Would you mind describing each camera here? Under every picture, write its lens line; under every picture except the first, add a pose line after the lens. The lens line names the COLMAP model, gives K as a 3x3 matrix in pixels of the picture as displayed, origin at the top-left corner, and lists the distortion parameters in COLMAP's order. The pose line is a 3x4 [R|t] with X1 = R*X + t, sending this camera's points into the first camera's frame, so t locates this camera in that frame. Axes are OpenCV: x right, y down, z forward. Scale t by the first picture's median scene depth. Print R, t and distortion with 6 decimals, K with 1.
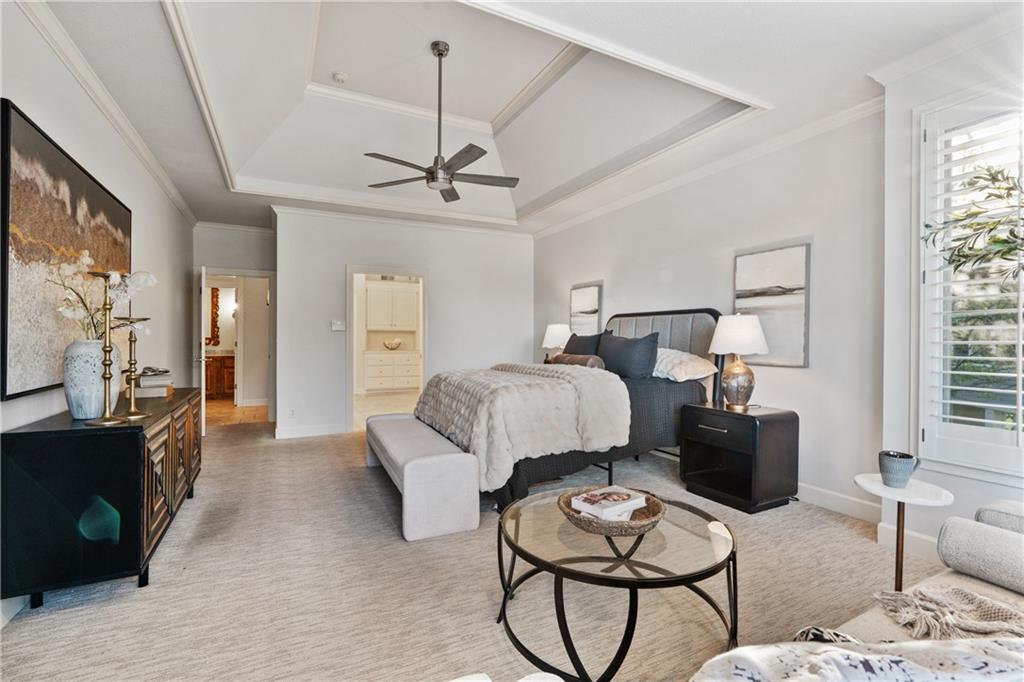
lens RADIAL K [[458.4, 0, 512.0], [0, 458.4, 337.4], [0, 0, 1]] dist [-0.018461, 0.001927]
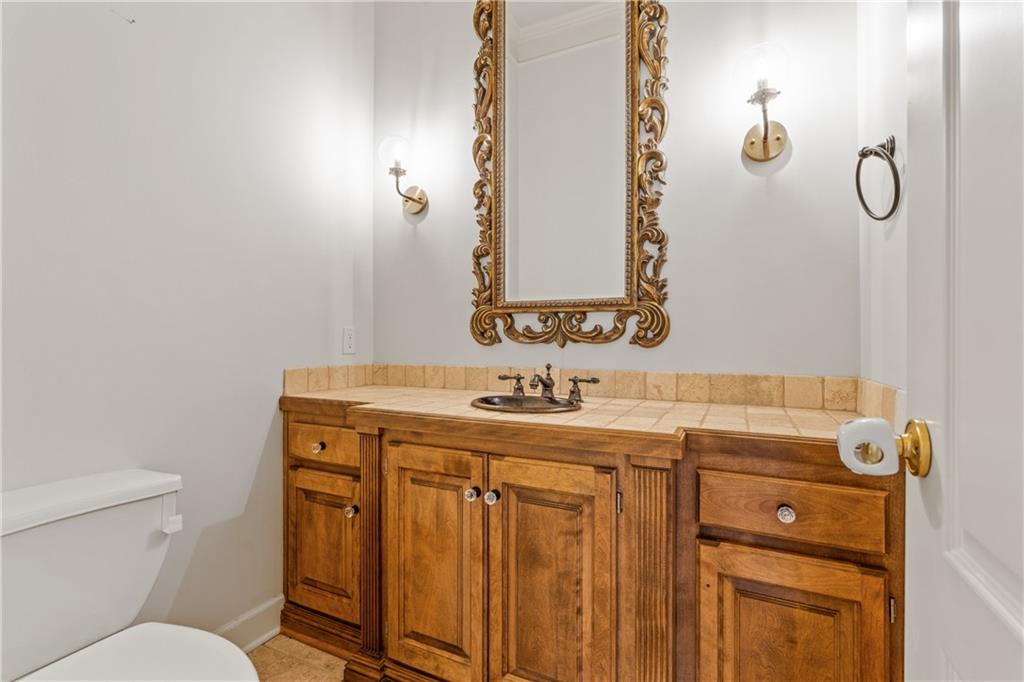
lens RADIAL K [[458.4, 0, 514.0], [0, 458.4, 341.4], [0, 0, 1]] dist [-0.018461, 0.001927]
pose [[0.598465, -0.003466, -0.801141, -0.547138], [-0.000002, 0.999991, -0.004329, 0.017232], [0.801149, 0.002592, 0.598460, 0.861167]]
